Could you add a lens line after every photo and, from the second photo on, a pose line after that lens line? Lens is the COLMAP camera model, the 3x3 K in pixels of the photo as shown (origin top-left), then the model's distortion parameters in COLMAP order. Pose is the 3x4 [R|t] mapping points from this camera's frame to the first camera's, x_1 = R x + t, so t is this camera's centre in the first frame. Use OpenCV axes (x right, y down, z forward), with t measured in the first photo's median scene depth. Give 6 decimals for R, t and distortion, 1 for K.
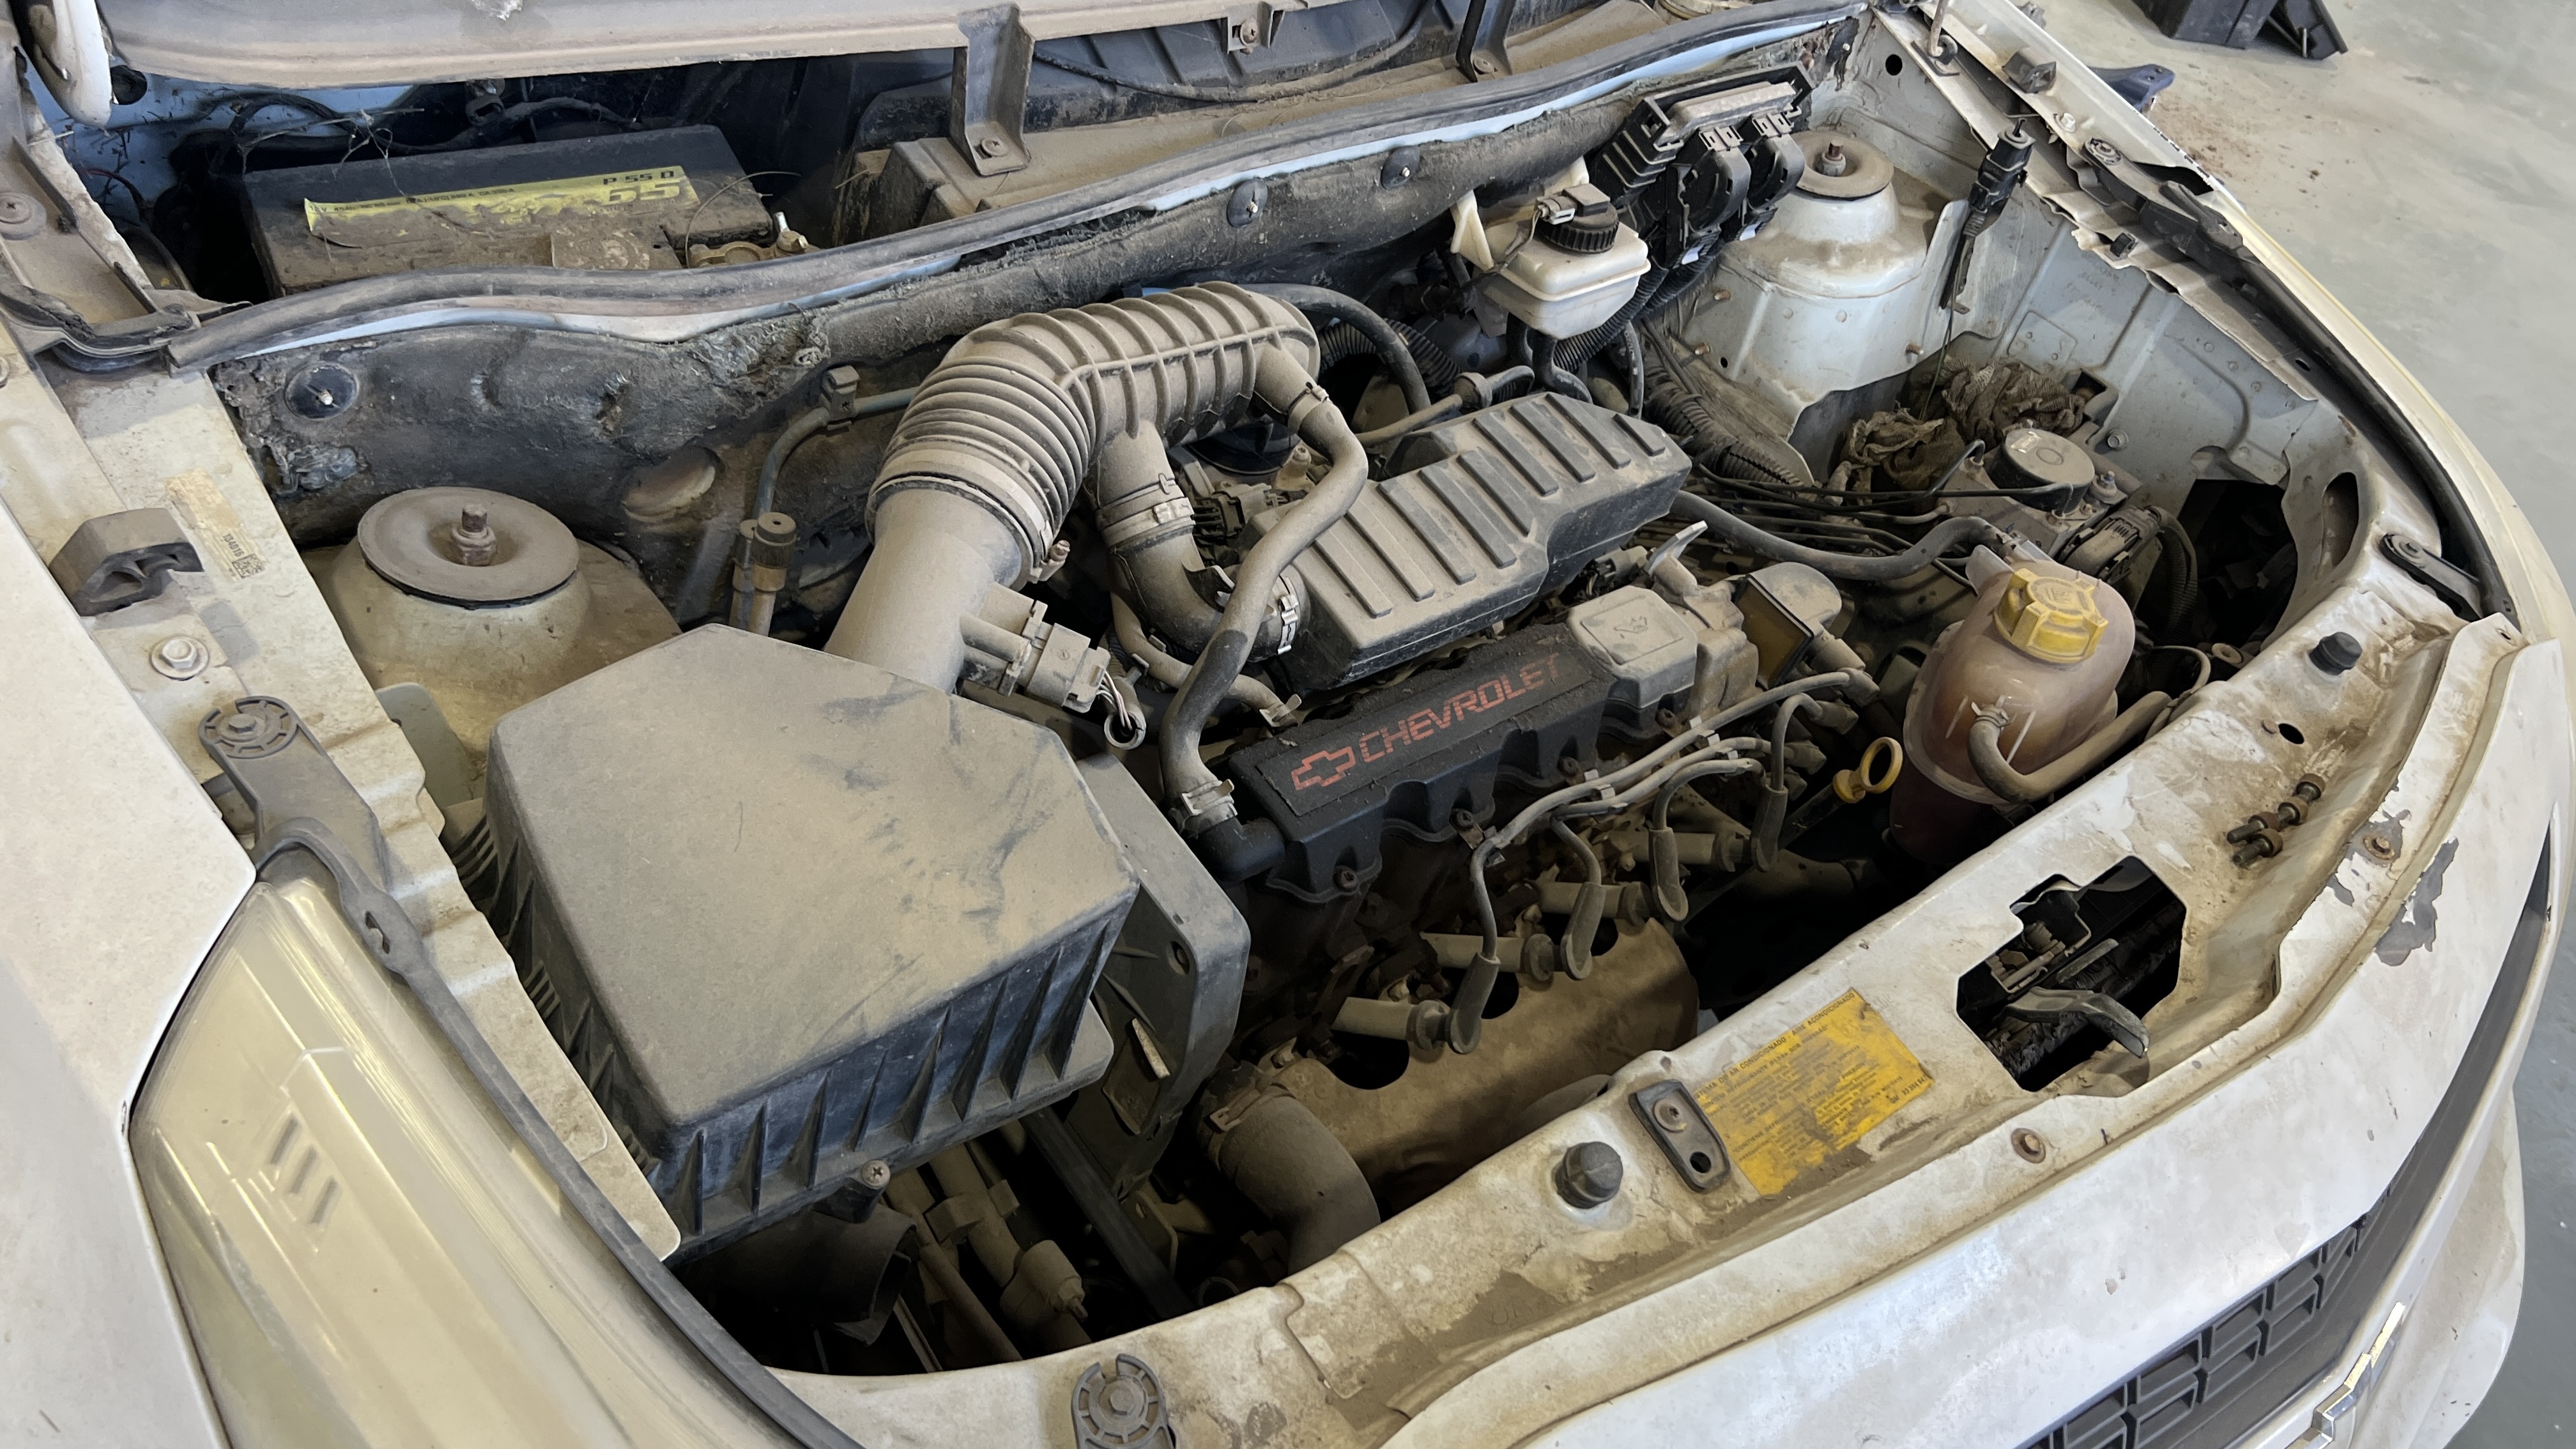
lens RADIAL K [[1974.8, 0, 1303.1], [0, 1974.8, 711.3], [0, 0, 1]] dist [-0.006778, -0.002223]
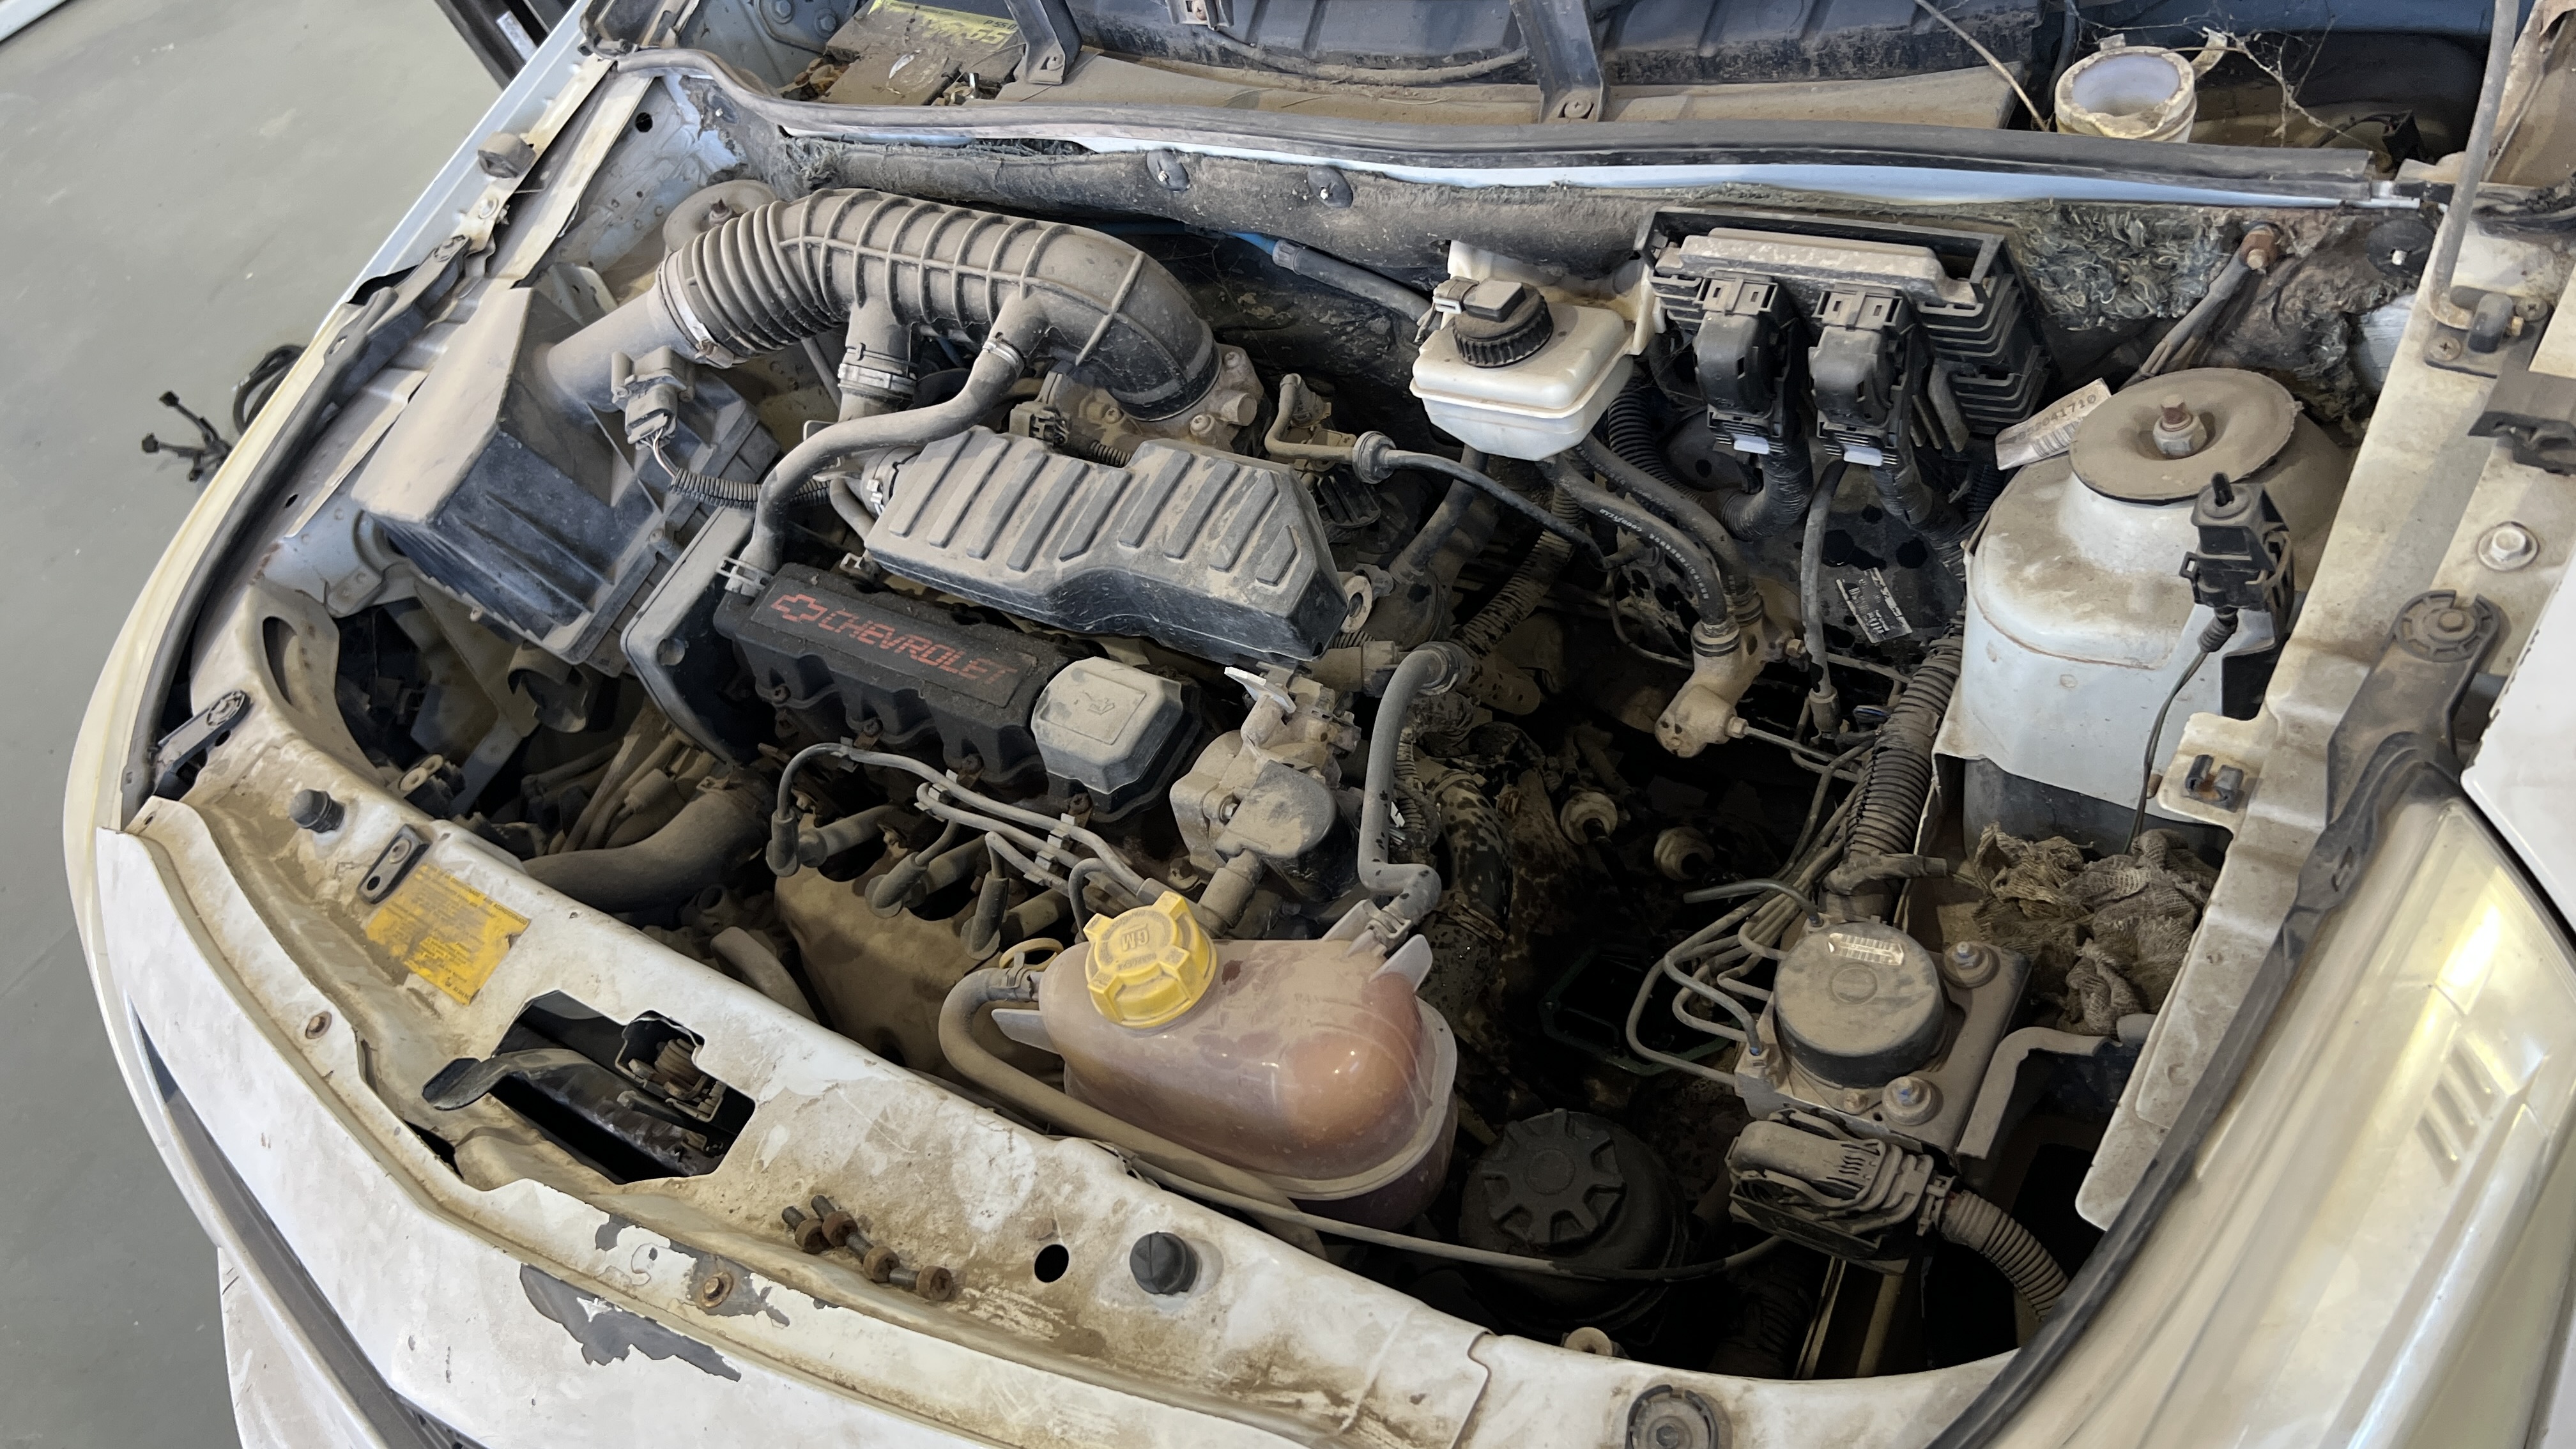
lens RADIAL K [[1974.8, 0, 1303.1], [0, 1974.8, 711.3], [0, 0, 1]] dist [-0.006778, -0.002223]
pose [[0.182153, 0.505573, -0.843337, 1.096798], [-0.355974, 0.833412, 0.422736, -0.529175], [0.916571, 0.223204, 0.331779, 0.856723]]
